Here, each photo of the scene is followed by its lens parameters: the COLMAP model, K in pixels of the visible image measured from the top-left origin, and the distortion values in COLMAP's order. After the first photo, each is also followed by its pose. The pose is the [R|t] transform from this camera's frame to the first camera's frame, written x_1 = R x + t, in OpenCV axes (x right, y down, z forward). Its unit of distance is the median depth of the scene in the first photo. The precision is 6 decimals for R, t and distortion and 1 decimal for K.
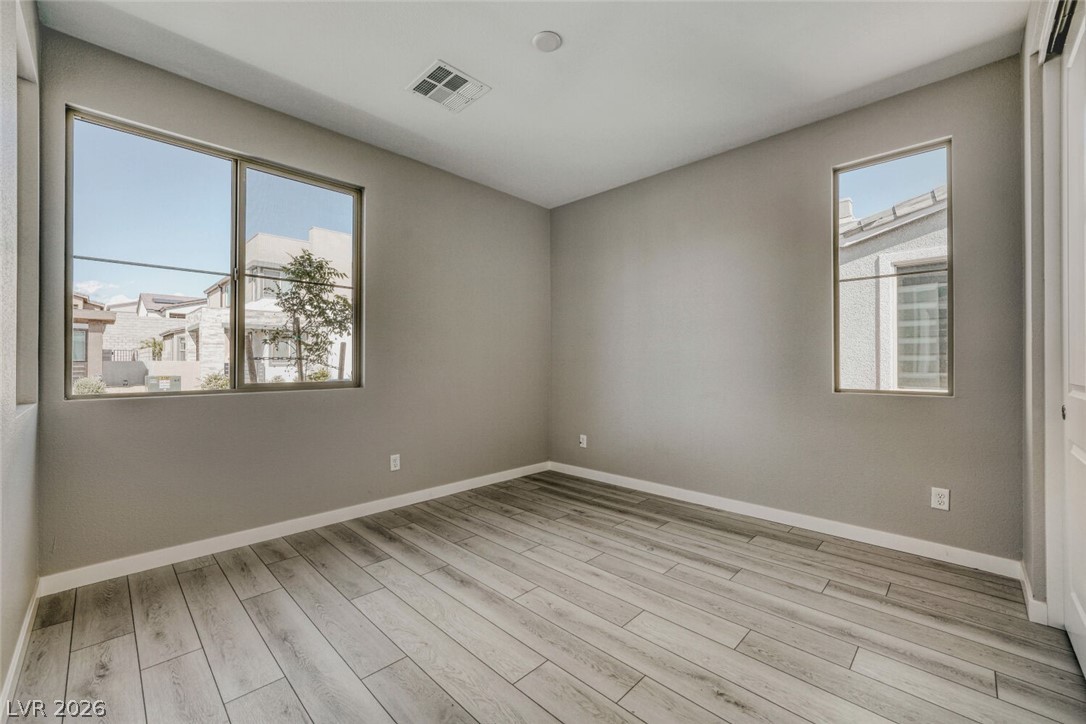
lens RADIAL K [[434.3, 0, 537.3], [0, 434.3, 360.5], [0, 0, 1]] dist [-0.011890, 0.003867]
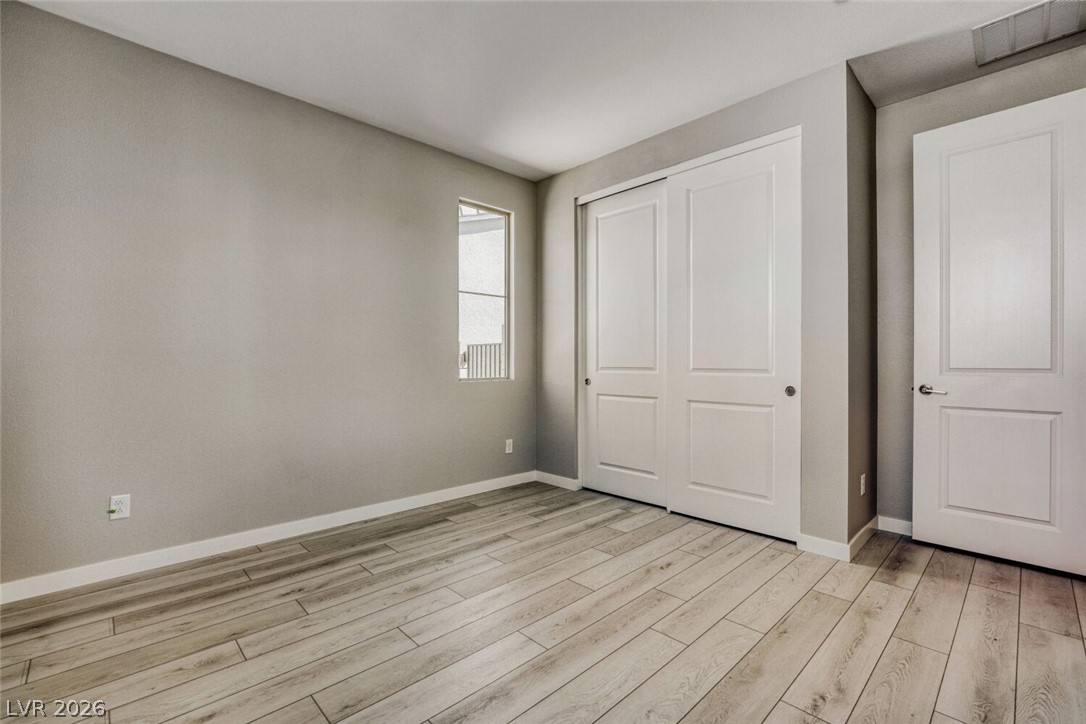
lens RADIAL K [[507.1, 0, 534.4], [0, 507.1, 360.1], [0, 0, 1]] dist [-0.016043, 0.000127]
pose [[0.011582, 0.003533, 0.999927, -0.772871], [-0.003278, 0.999989, -0.003495, 0.018631], [-0.999928, -0.003237, 0.011593, 0.795008]]
